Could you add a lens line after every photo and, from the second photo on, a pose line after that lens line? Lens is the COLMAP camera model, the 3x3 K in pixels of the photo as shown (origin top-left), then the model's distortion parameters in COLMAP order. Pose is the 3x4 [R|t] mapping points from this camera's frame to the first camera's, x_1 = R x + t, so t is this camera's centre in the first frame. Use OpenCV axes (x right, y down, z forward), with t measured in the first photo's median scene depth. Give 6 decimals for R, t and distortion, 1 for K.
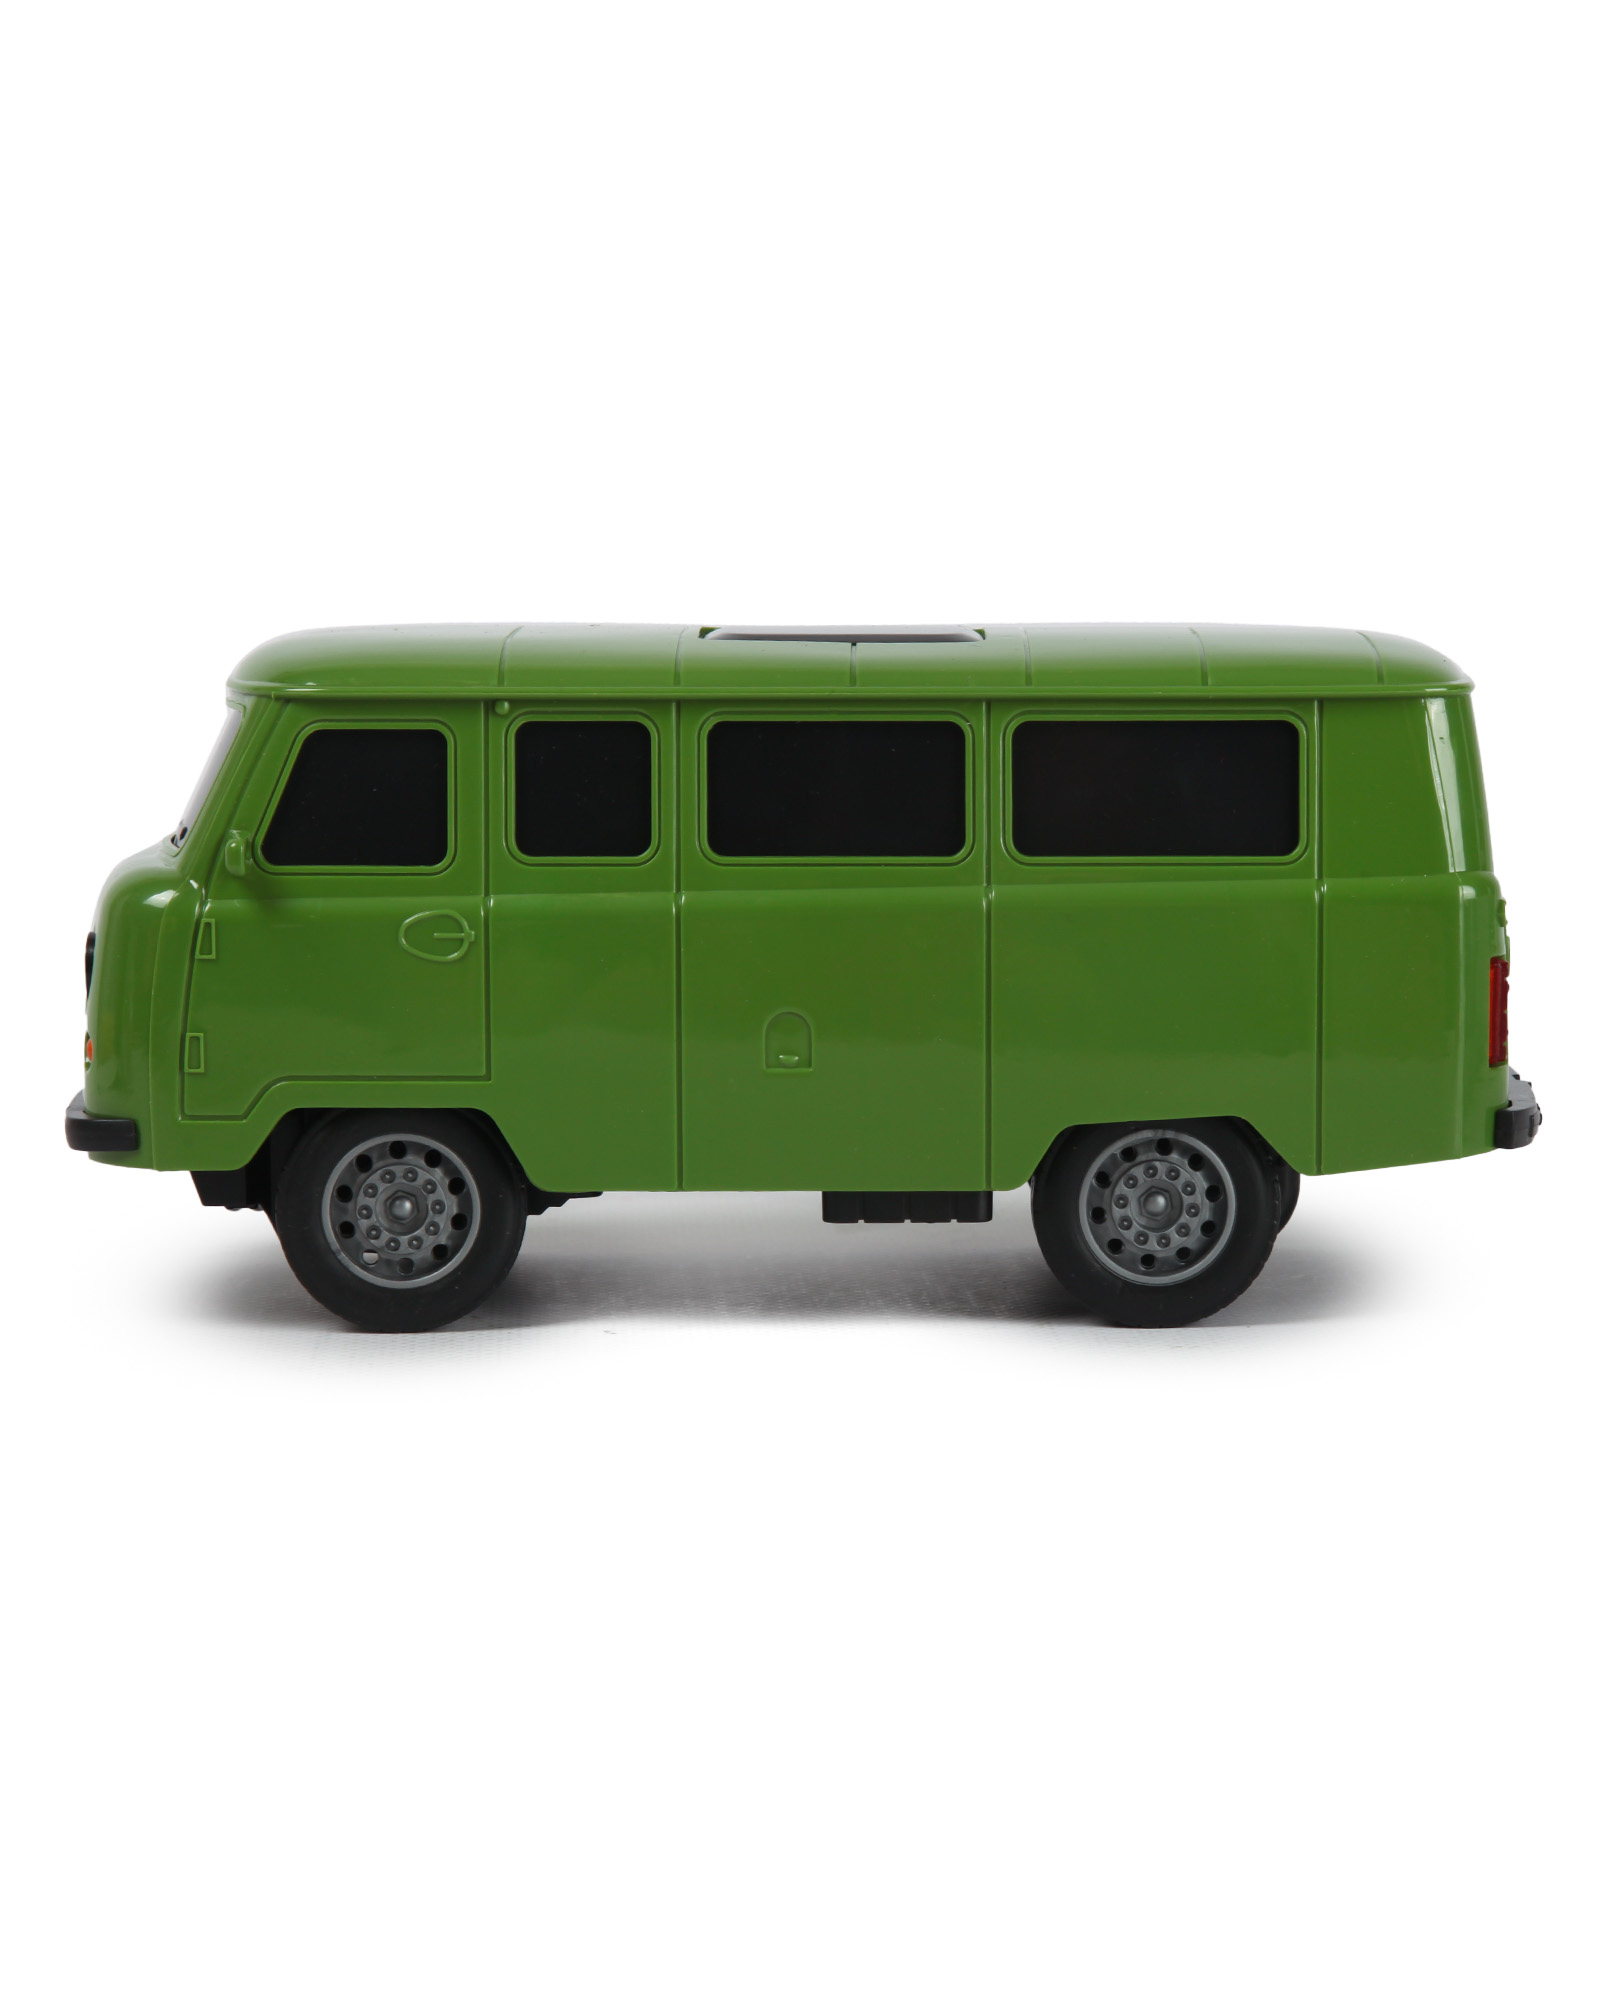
lens RADIAL K [[5685.6, 0, 800.0], [0, 5685.6, 1000.0], [0, 0, 1]] dist [0.039673, 0.067342]
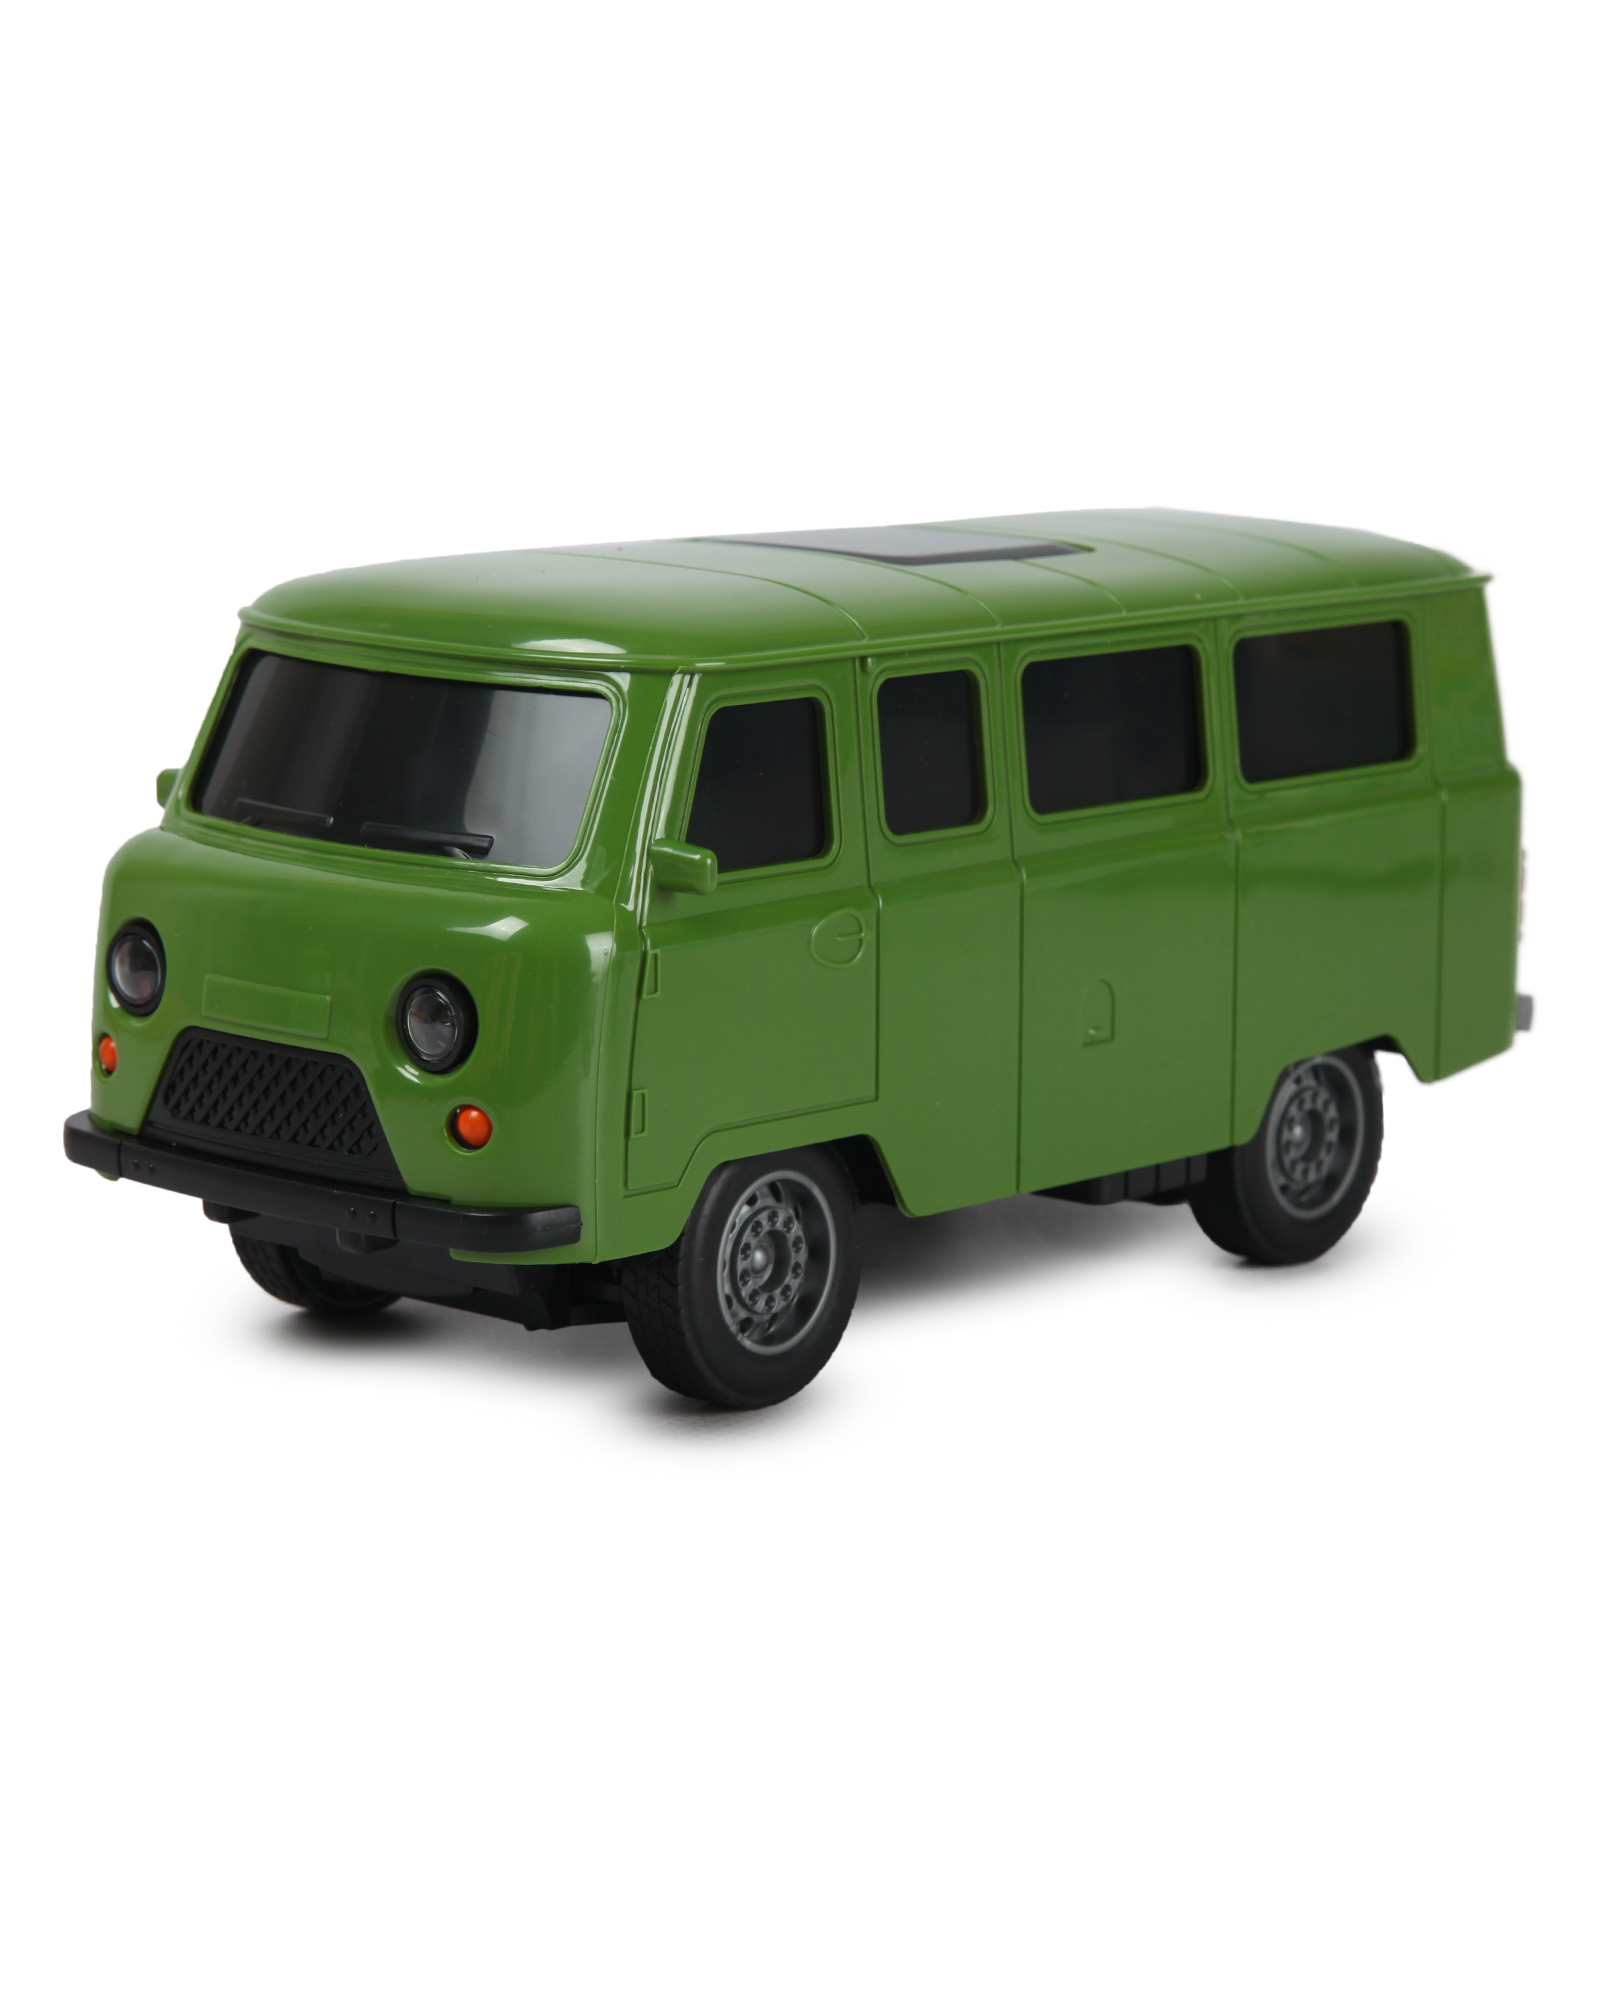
lens RADIAL K [[5685.6, 0, 800.0], [0, 5685.6, 1000.0], [0, 0, 1]] dist [0.039673, 0.067342]
pose [[0.653616, -0.110993, 0.748643, -0.708059], [0.142048, 0.989599, 0.022699, -0.022129], [-0.743376, 0.091507, 0.662585, 0.442129]]
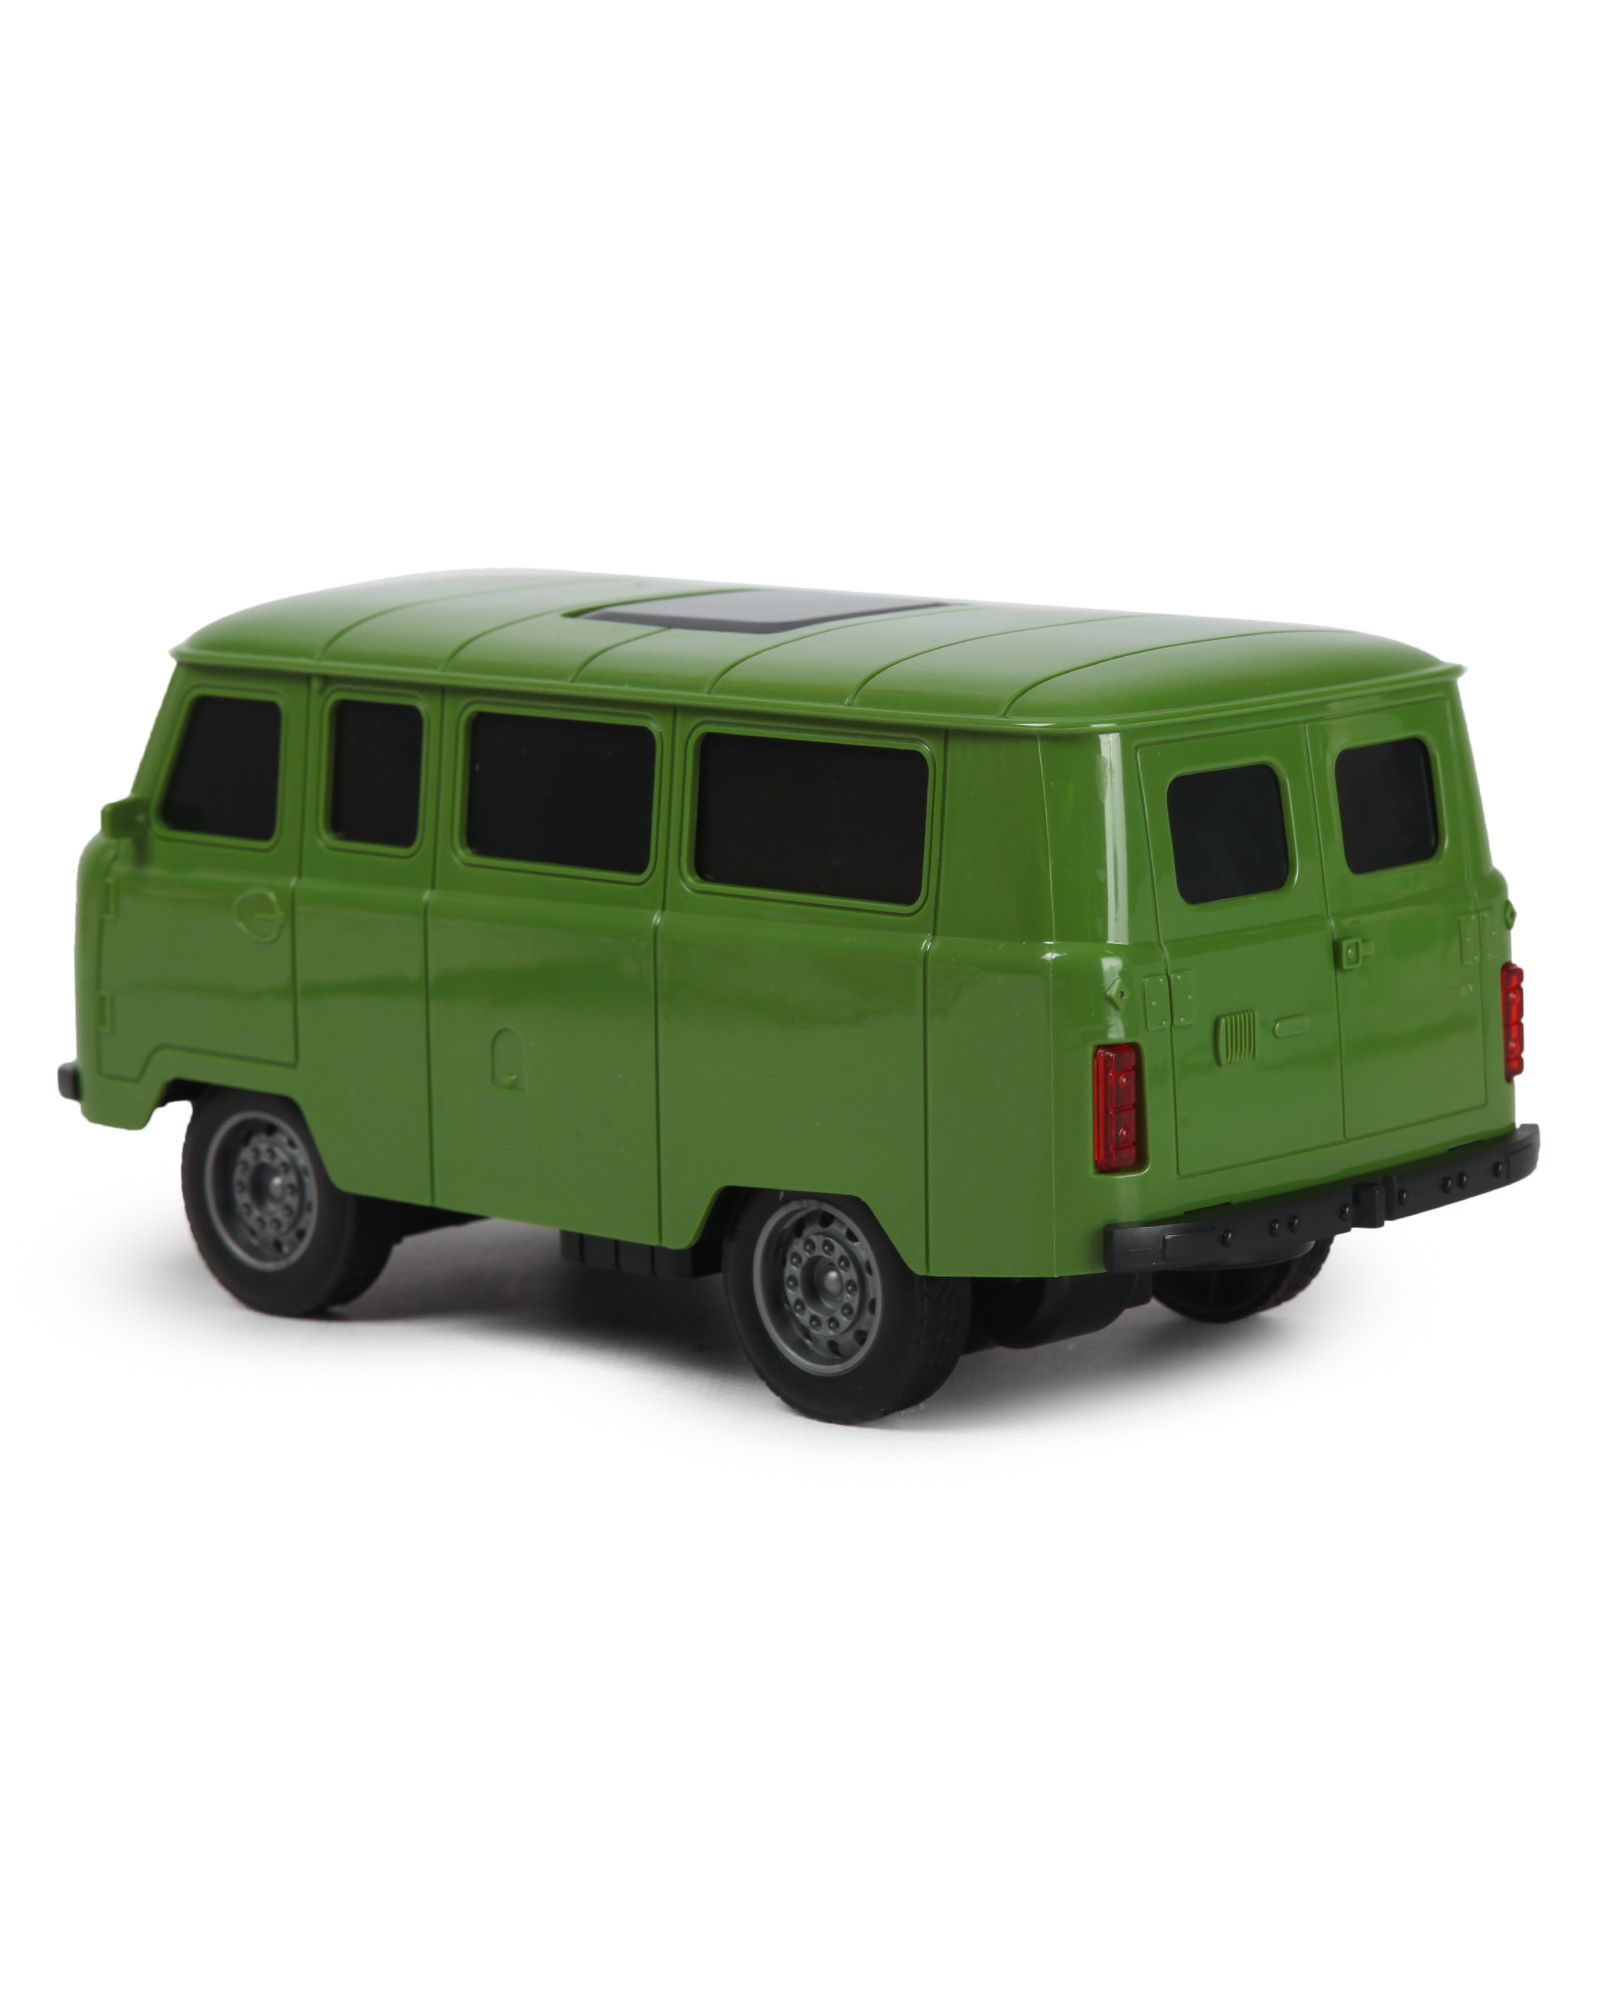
lens RADIAL K [[5685.6, 0, 800.0], [0, 5685.6, 1000.0], [0, 0, 1]] dist [0.039673, 0.067342]
pose [[0.736463, 0.095577, -0.669692, 0.660019], [-0.120940, 0.992622, 0.008666, -0.016374], [0.665579, 0.074610, 0.742588, 0.340041]]
